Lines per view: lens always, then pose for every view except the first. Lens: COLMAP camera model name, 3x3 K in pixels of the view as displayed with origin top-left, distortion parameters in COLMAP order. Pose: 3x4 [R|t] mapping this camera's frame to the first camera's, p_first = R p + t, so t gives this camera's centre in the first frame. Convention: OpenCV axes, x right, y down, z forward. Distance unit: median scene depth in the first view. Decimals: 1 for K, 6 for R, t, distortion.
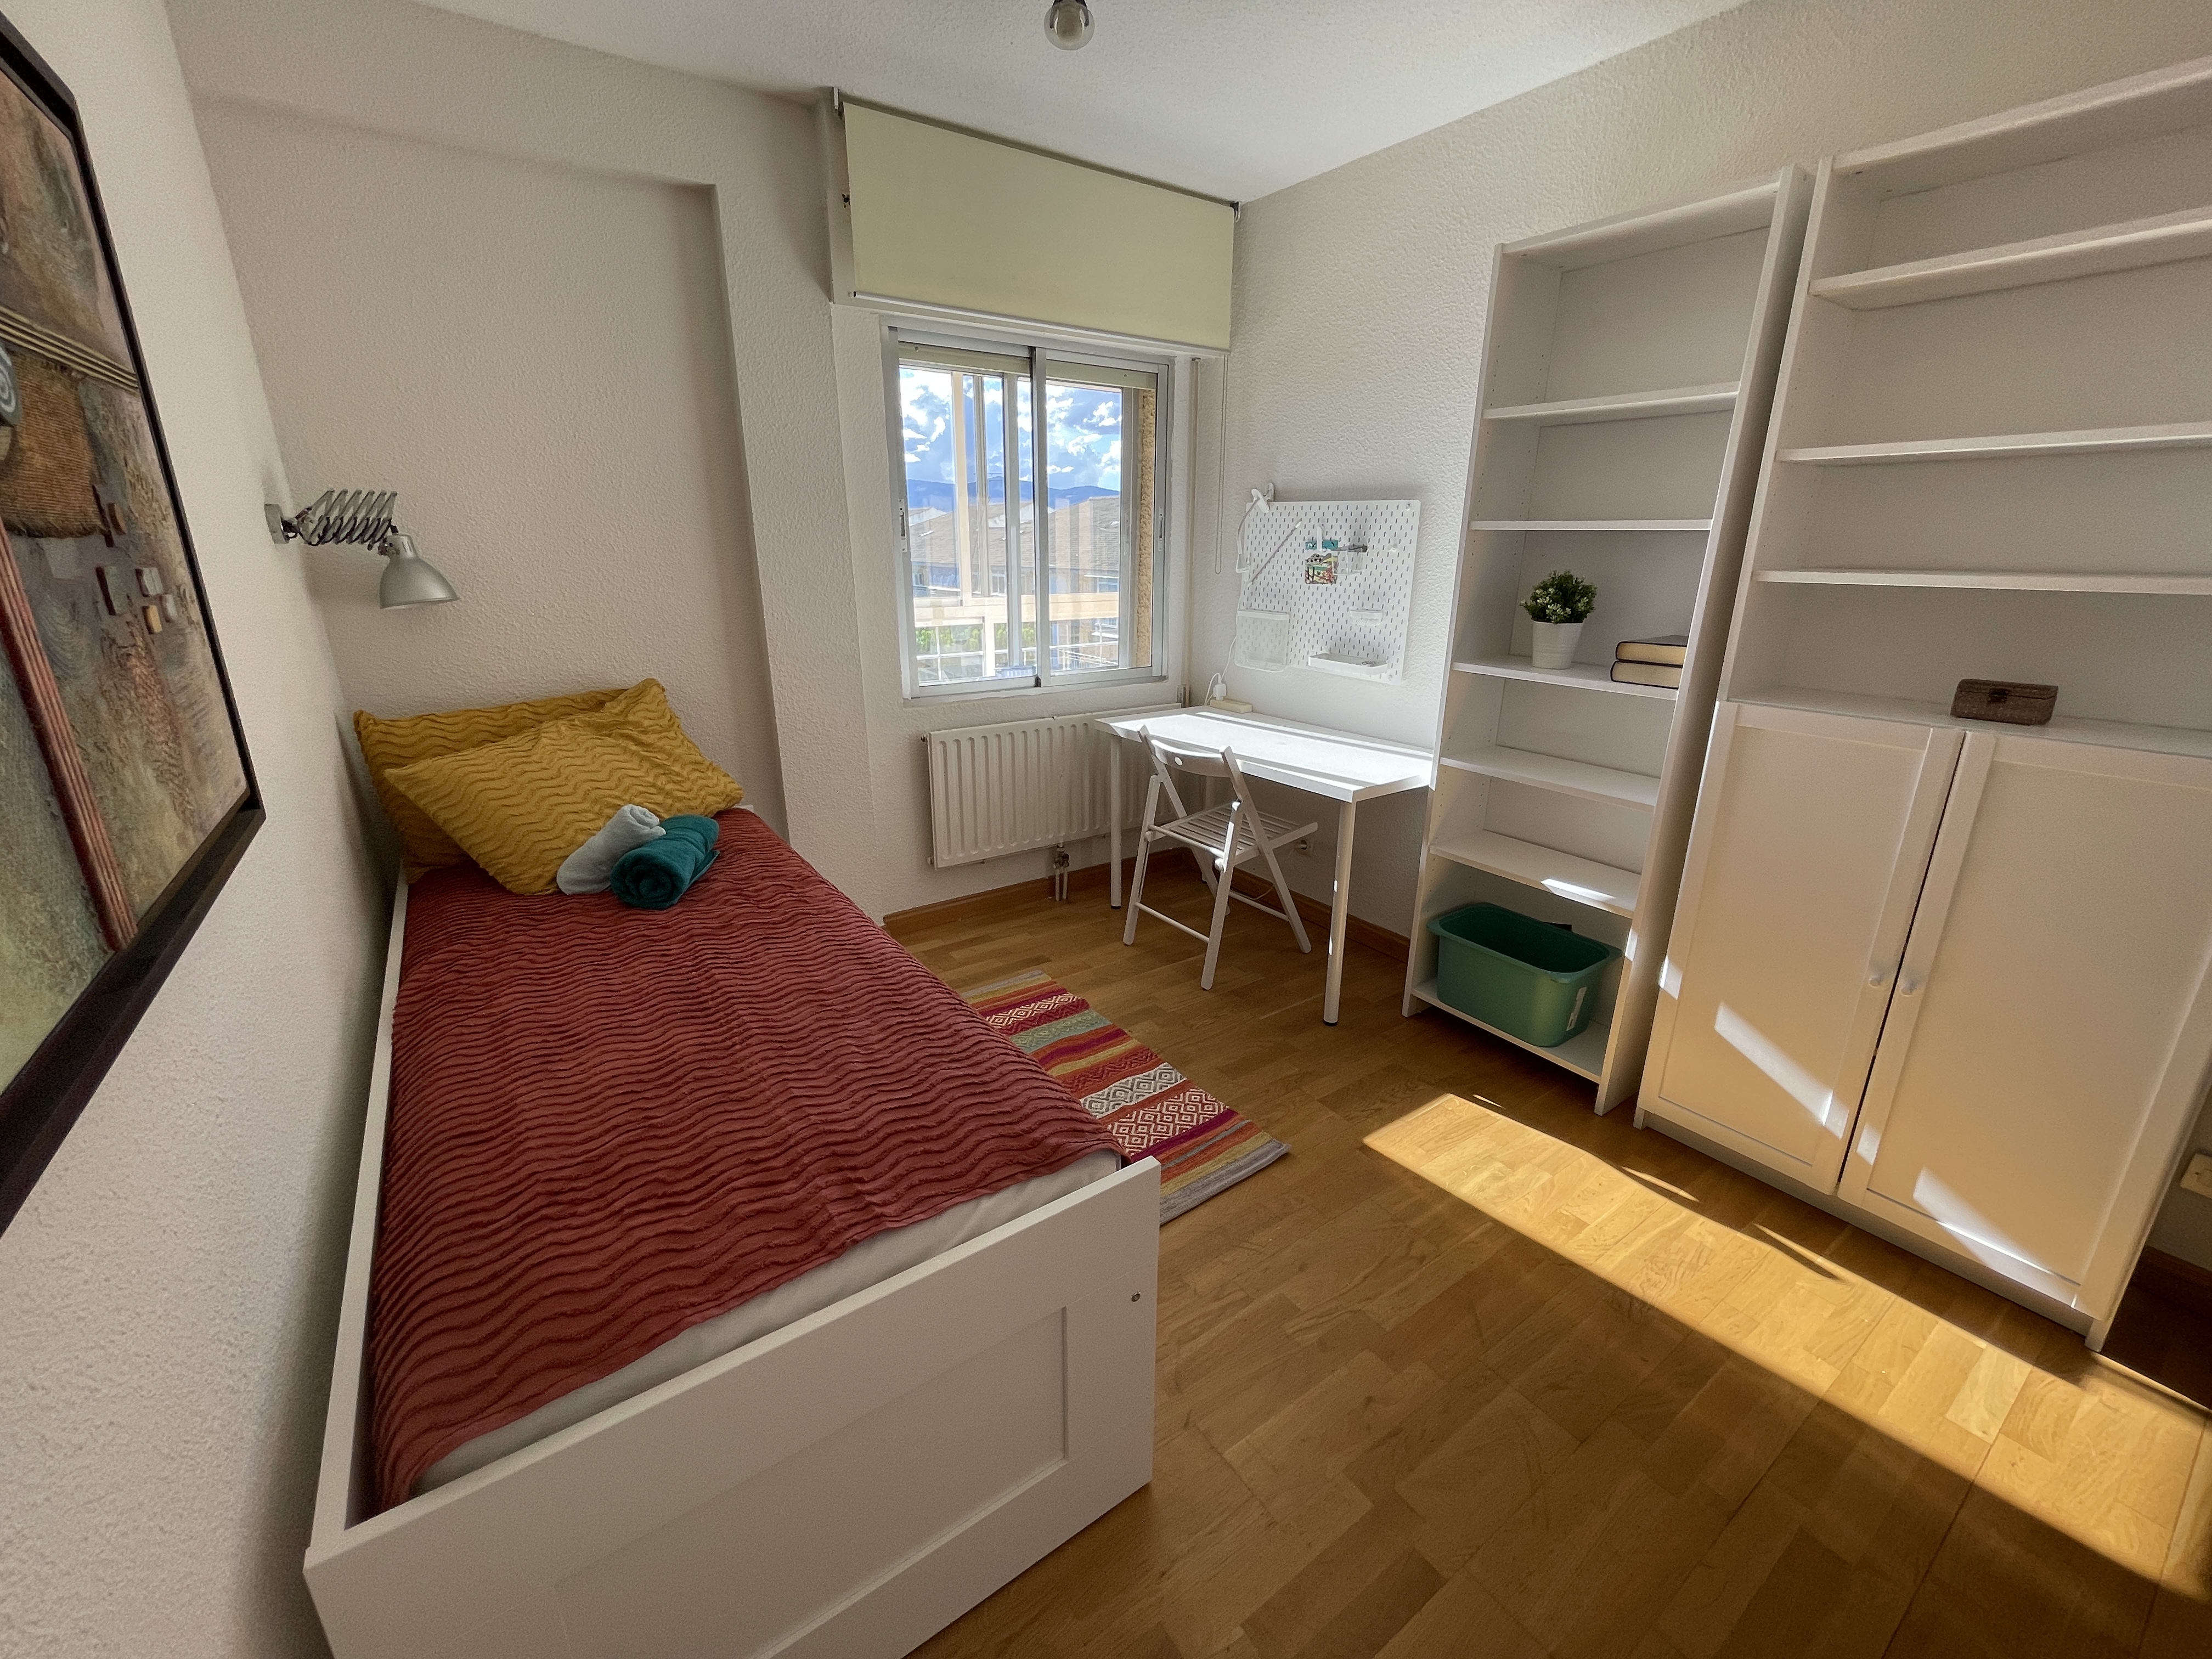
lens RADIAL K [[901.3, 0, 1104.6], [0, 901.3, 821.4], [0, 0, 1]] dist [0.000192, 0.000096]
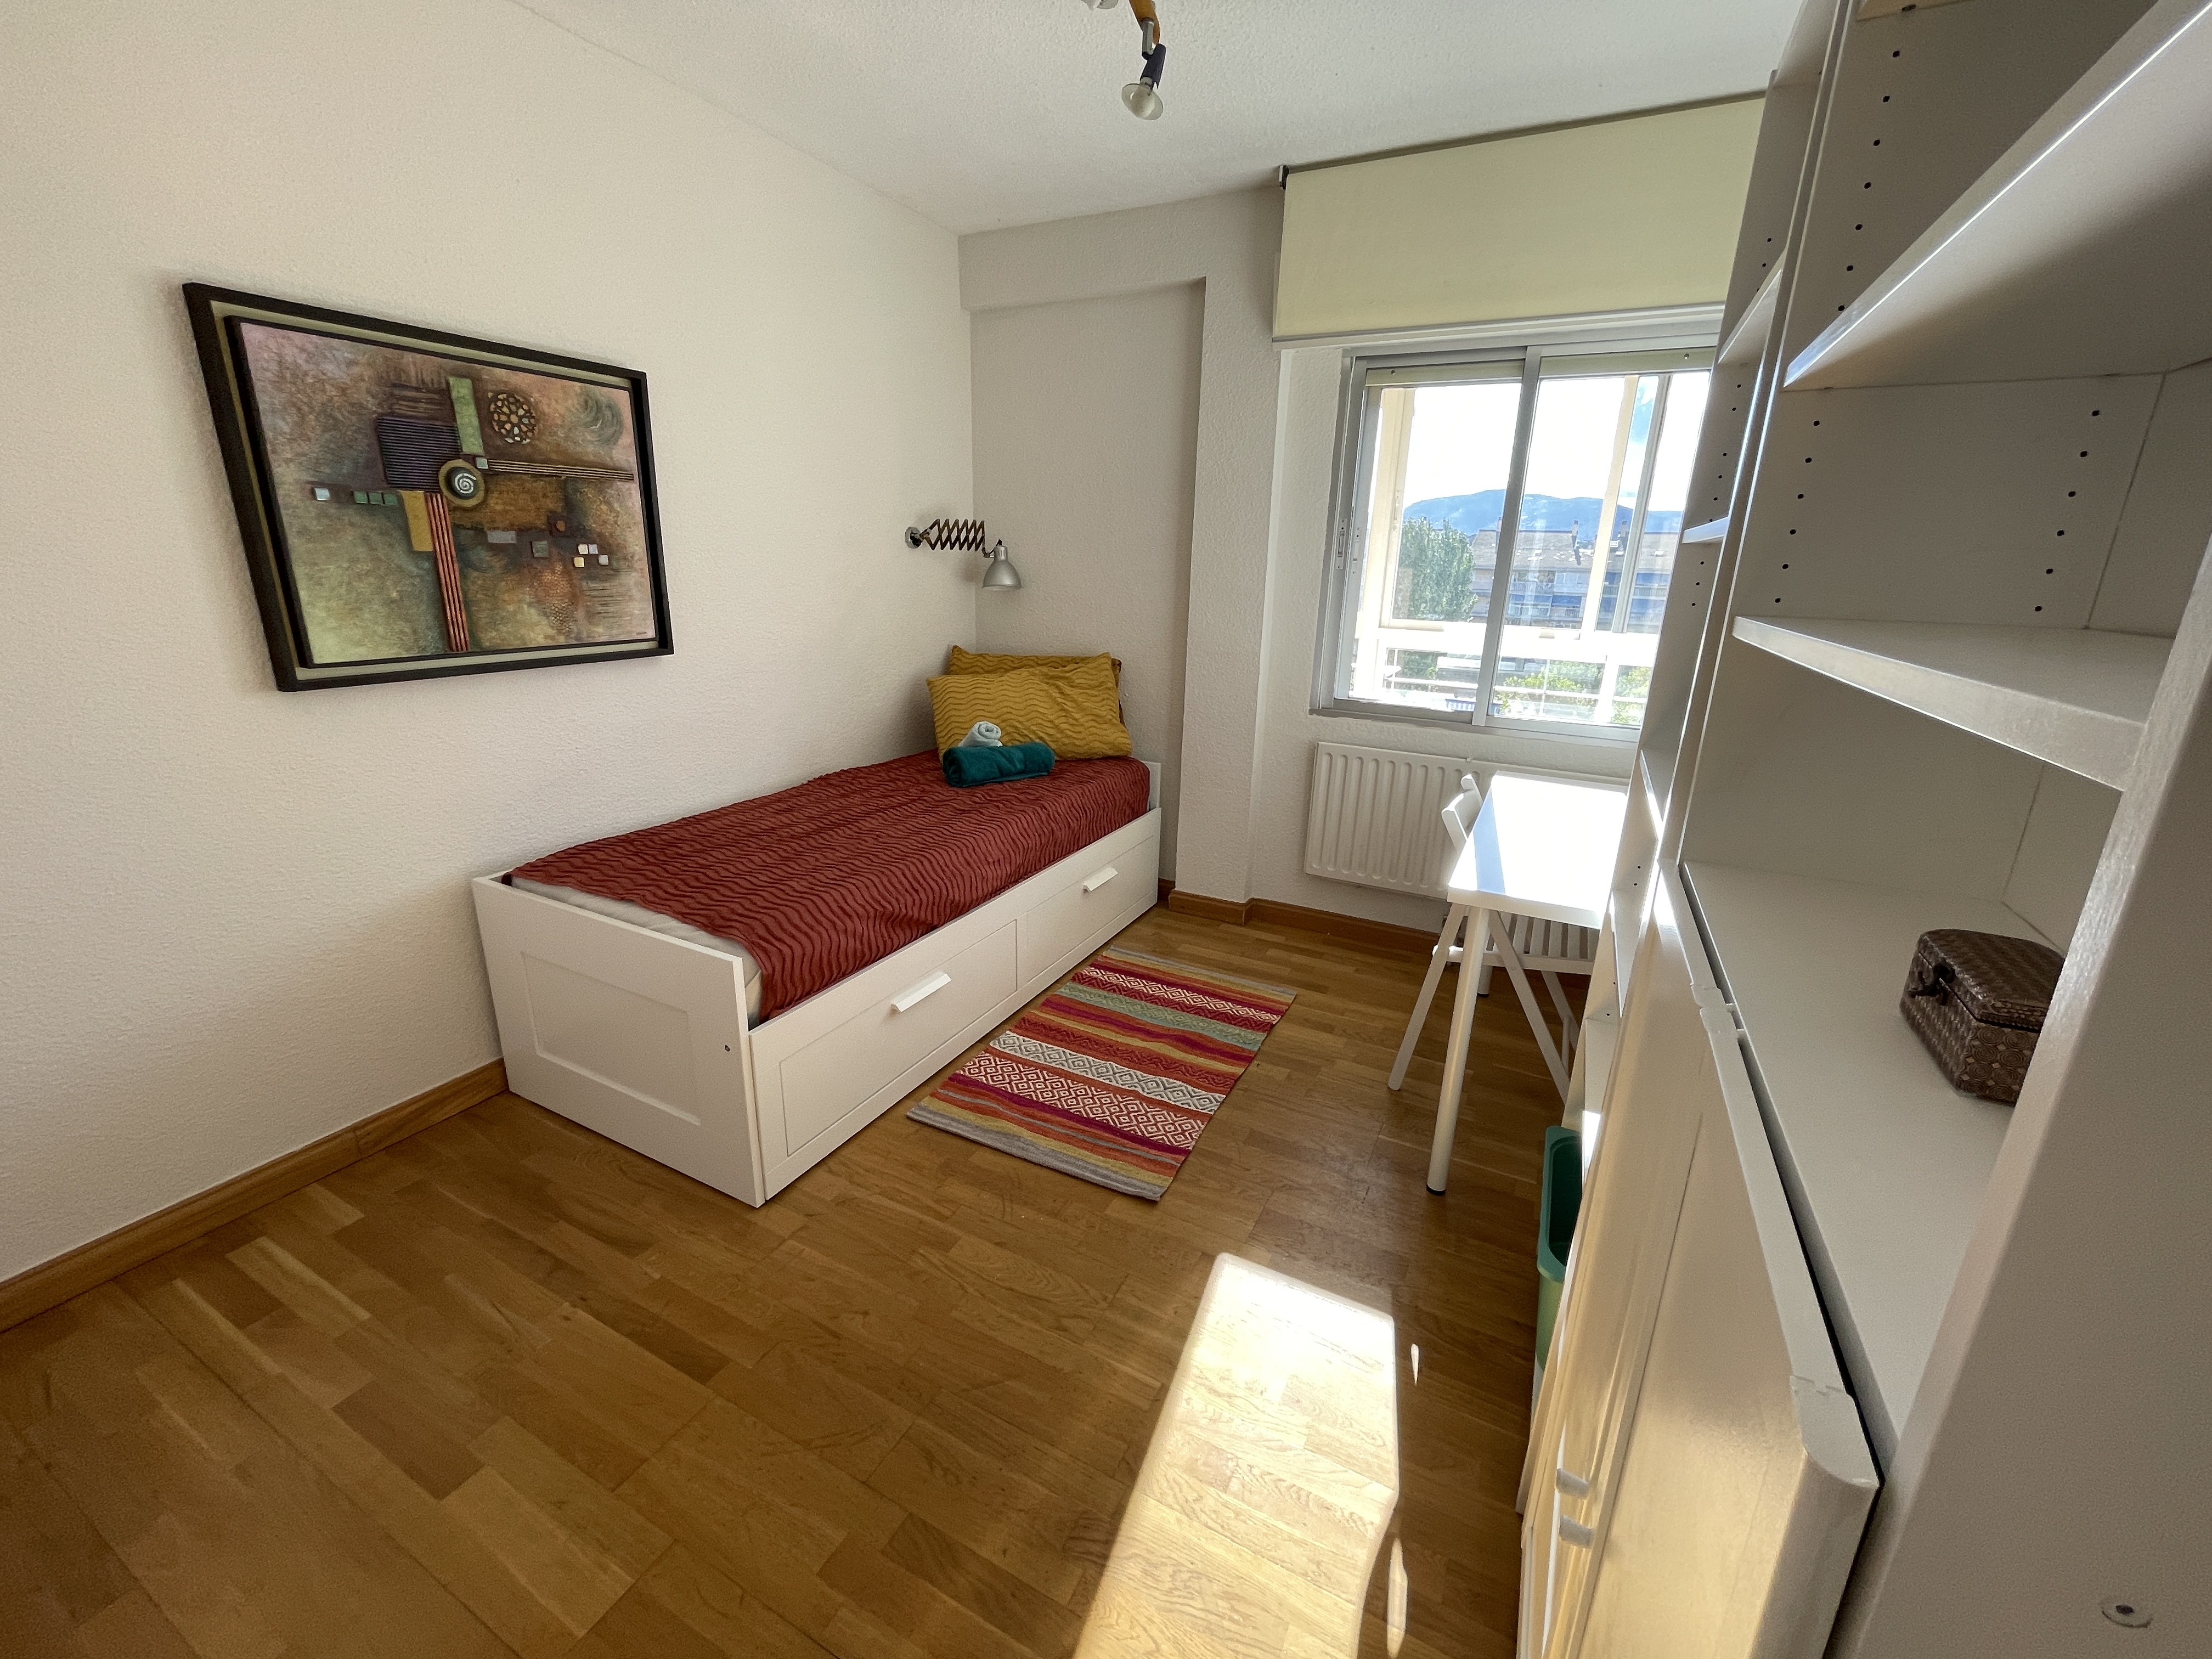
lens RADIAL K [[901.3, 0, 1107.3], [0, 901.3, 819.1], [0, 0, 1]] dist [0.000192, 0.000096]
pose [[0.469839, 0.259523, -0.843741, 0.766221], [-0.289368, 0.948275, 0.130541, -0.103010], [0.833977, 0.182818, 0.520635, 0.355791]]
